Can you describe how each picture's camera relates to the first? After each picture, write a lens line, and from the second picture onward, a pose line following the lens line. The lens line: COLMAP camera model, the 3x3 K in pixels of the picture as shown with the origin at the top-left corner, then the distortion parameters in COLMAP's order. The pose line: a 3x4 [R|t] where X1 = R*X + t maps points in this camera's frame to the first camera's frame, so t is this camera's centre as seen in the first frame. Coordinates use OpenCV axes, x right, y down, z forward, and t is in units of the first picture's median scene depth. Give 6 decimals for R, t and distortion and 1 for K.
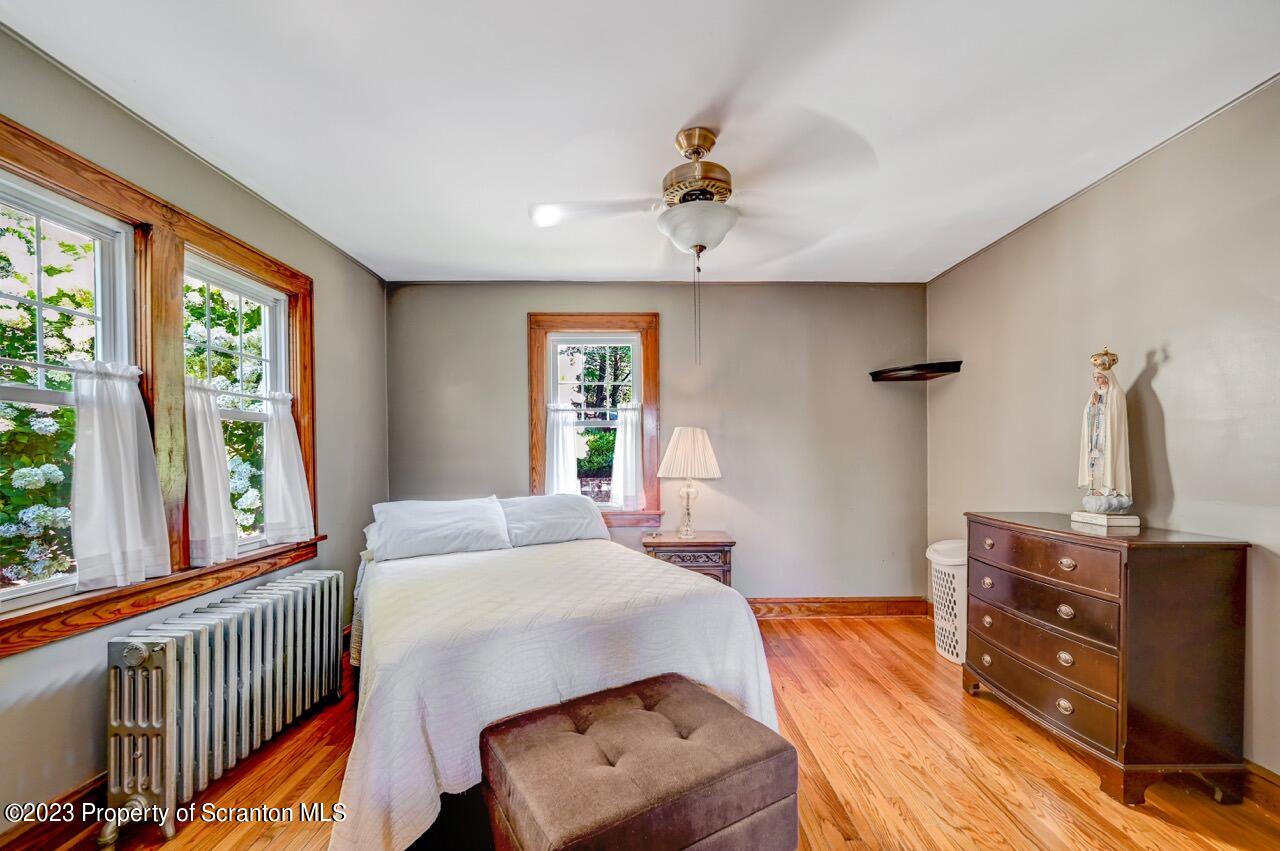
lens RADIAL K [[519.5, 0, 642.1], [0, 519.5, 458.4], [0, 0, 1]] dist [0.000585, 0.000033]
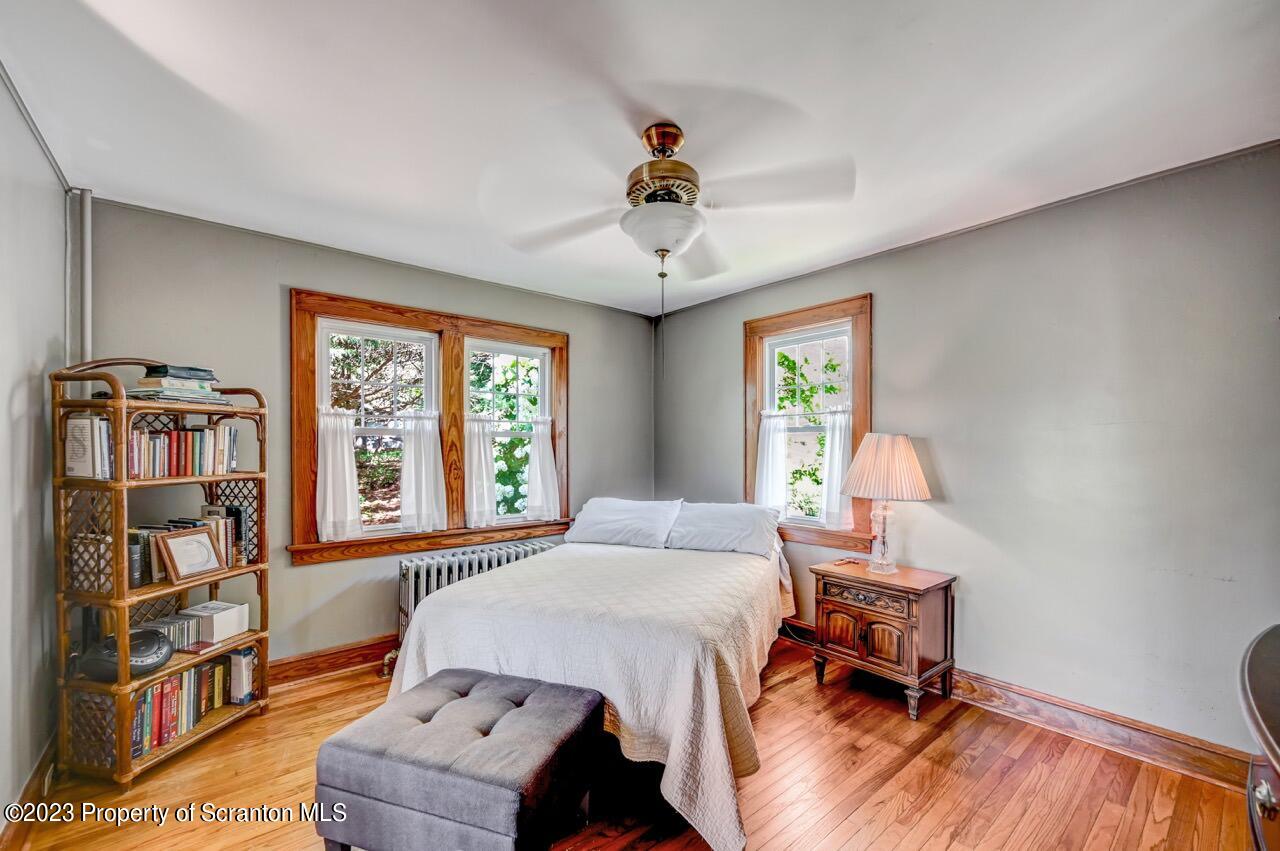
lens RADIAL K [[520.7, 0, 660.3], [0, 520.7, 449.6], [0, 0, 1]] dist [-0.001311, -0.000132]
pose [[0.643107, 0.010755, -0.765701, 0.617493], [-0.014844, 0.999889, 0.001577, -0.040570], [0.765633, 0.010352, 0.643195, 0.302167]]
